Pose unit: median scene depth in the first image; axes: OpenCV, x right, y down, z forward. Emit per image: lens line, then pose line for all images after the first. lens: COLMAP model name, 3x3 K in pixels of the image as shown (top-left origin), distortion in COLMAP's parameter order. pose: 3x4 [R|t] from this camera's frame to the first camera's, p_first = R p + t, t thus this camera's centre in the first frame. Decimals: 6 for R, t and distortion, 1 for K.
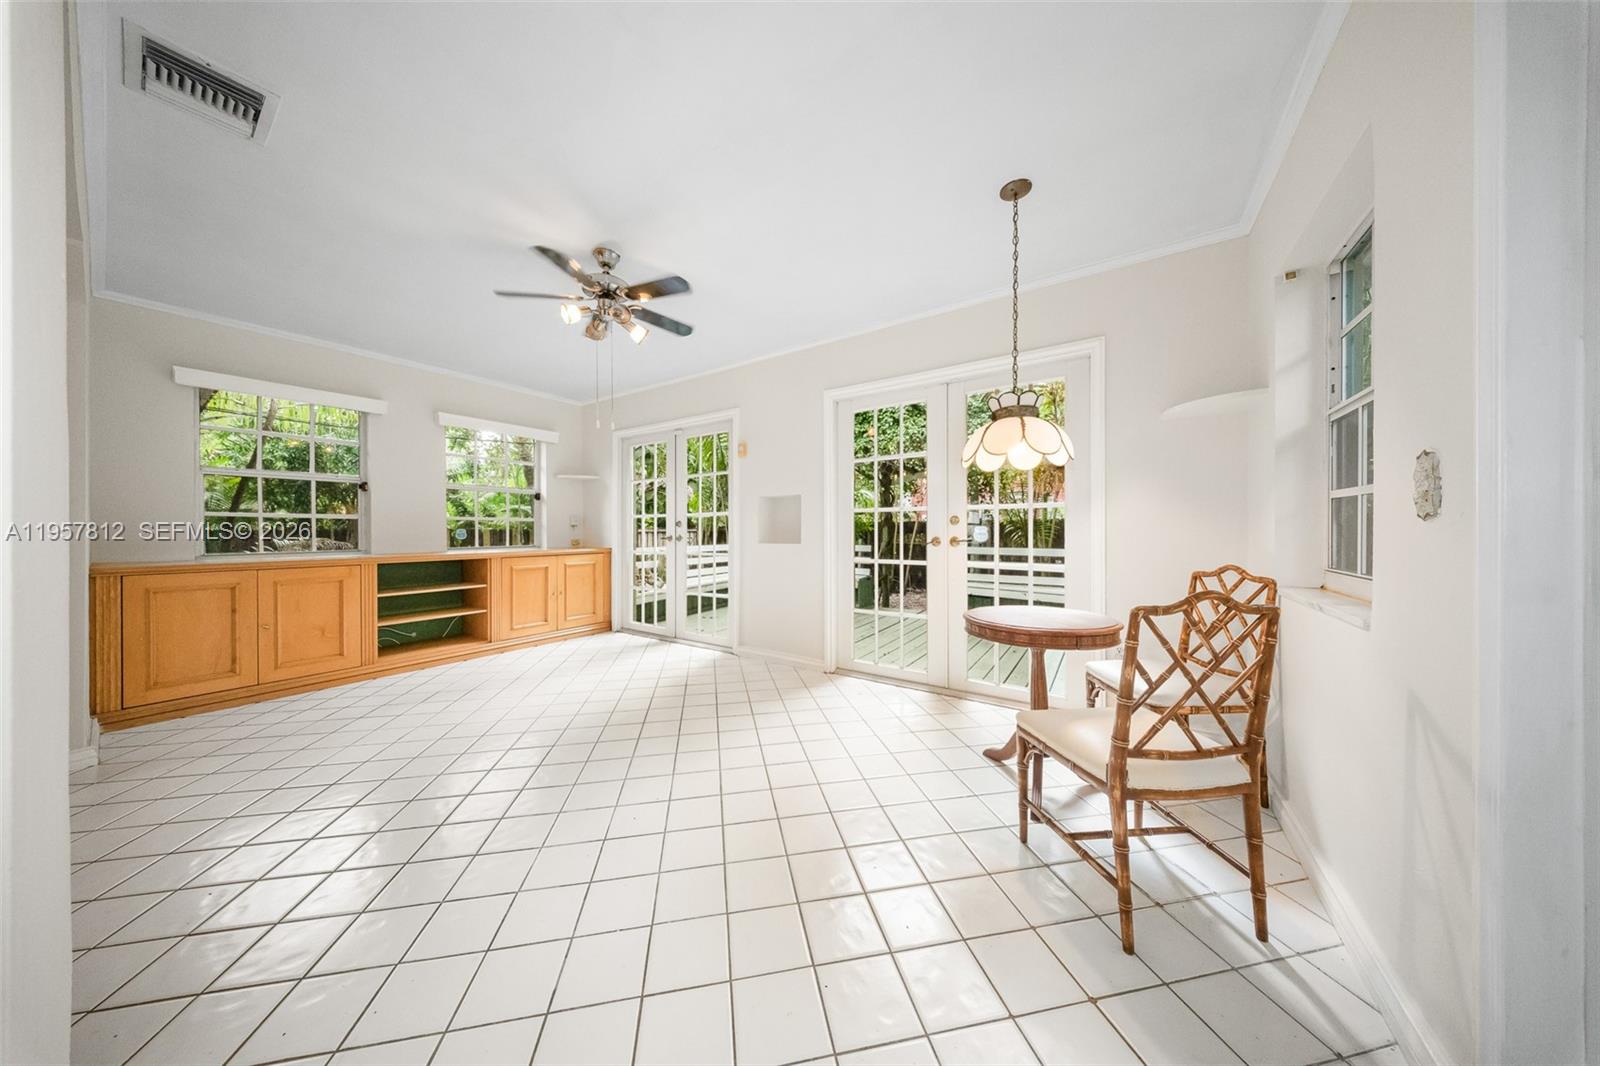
lens RADIAL K [[473.9, 0, 794.3], [0, 473.9, 533.9], [0, 0, 1]] dist [0.005154, -0.001597]
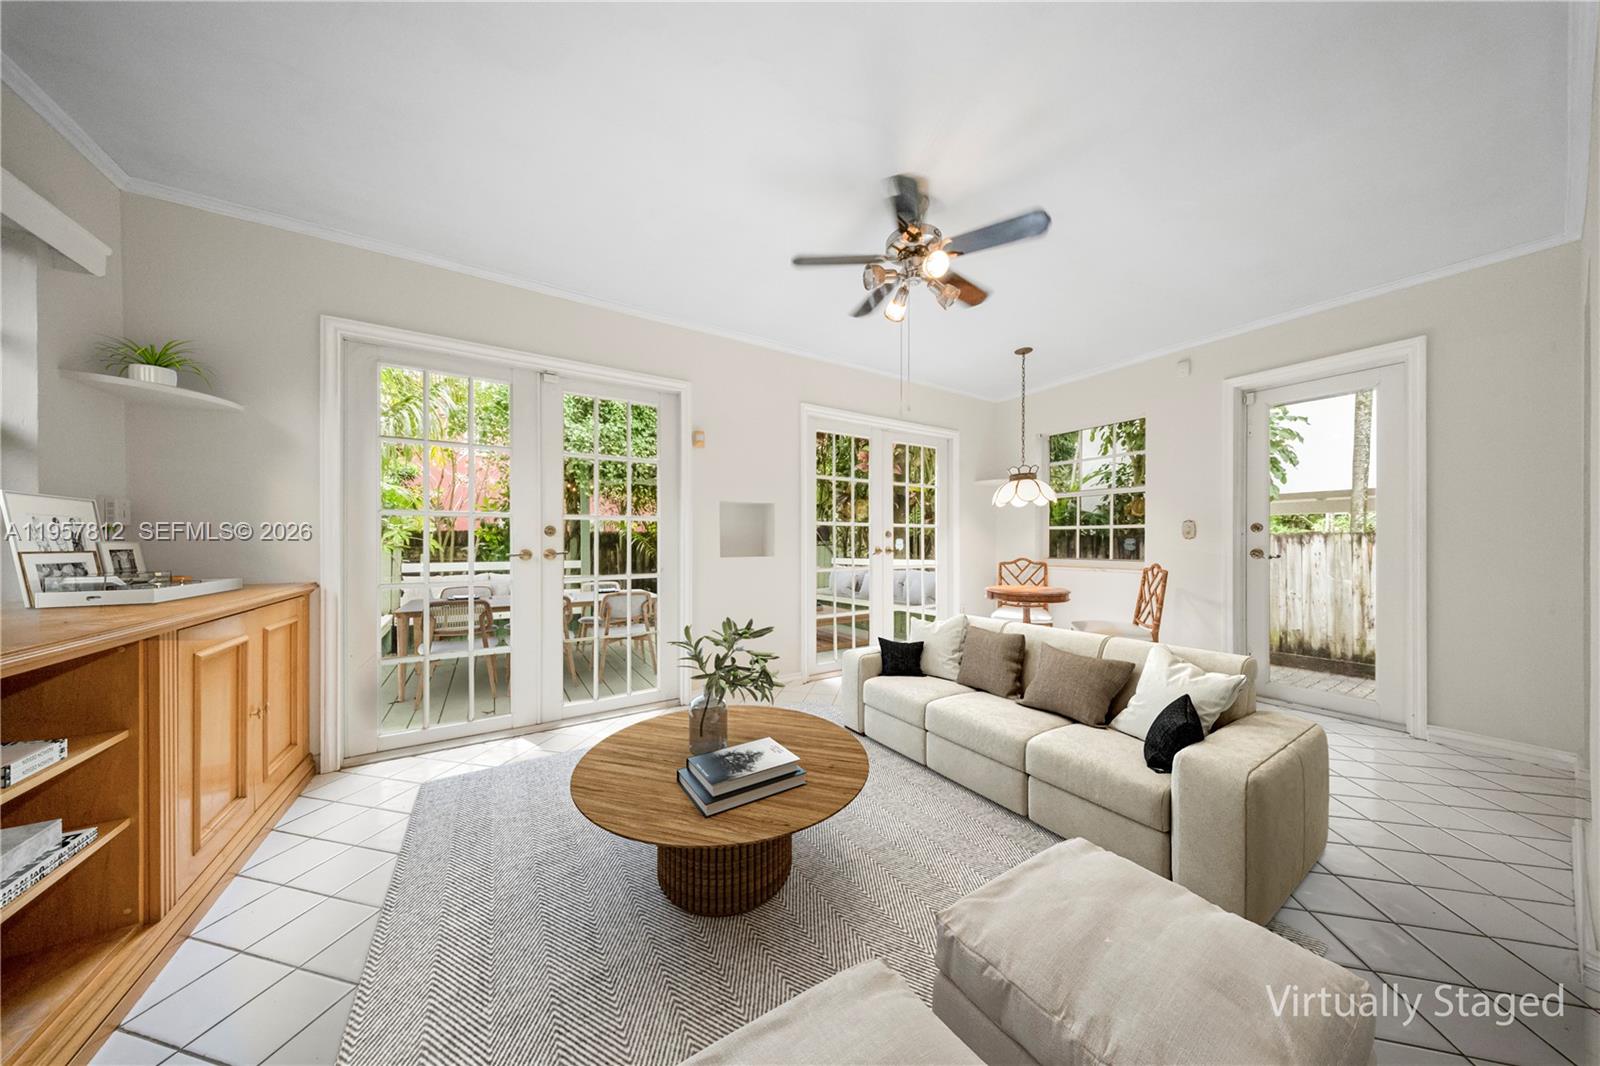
lens RADIAL K [[473.9, 0, 805.5], [0, 473.9, 543.1], [0, 0, 1]] dist [0.005154, -0.001597]
pose [[0.393687, -0.000946, 0.919244, -0.893171], [0.006734, 0.999976, -0.001855, -0.002659], [-0.919220, 0.006921, 0.393684, 0.627239]]
